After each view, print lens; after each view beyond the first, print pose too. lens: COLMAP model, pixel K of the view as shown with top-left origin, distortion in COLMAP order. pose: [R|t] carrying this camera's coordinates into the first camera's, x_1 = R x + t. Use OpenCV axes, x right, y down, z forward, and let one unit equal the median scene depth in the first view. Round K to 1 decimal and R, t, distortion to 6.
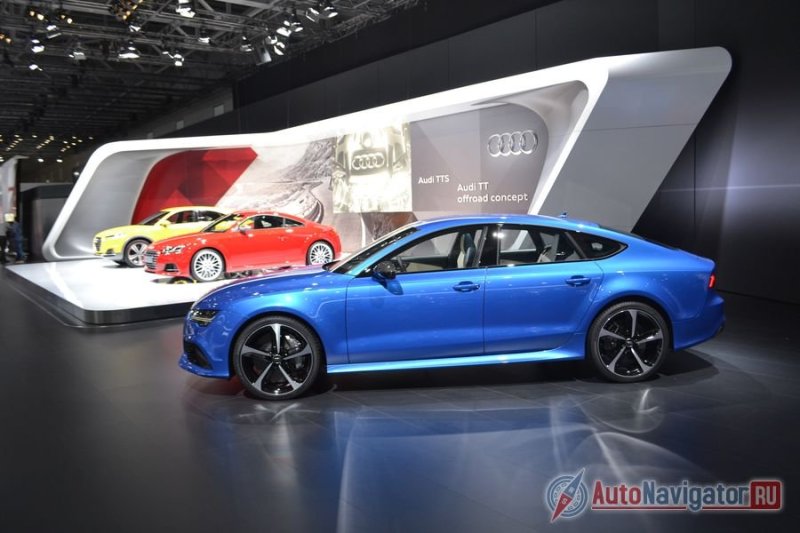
lens RADIAL K [[643.0, 0, 403.0], [0, 643.0, 267.6], [0, 0, 1]] dist [-0.084511, 0.014322]
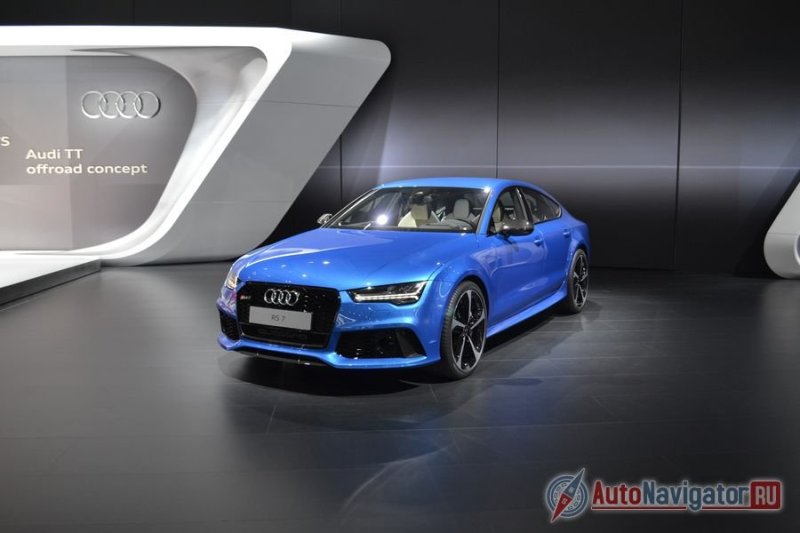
lens RADIAL K [[702.3, 0, 400.0], [0, 702.3, 266.5], [0, 0, 1]] dist [-0.057312, -0.001061]
pose [[0.557546, -0.067699, 0.827381, -0.337781], [0.062628, 0.997259, 0.039395, 0.003673], [-0.827781, 0.029853, 0.560257, 0.170350]]
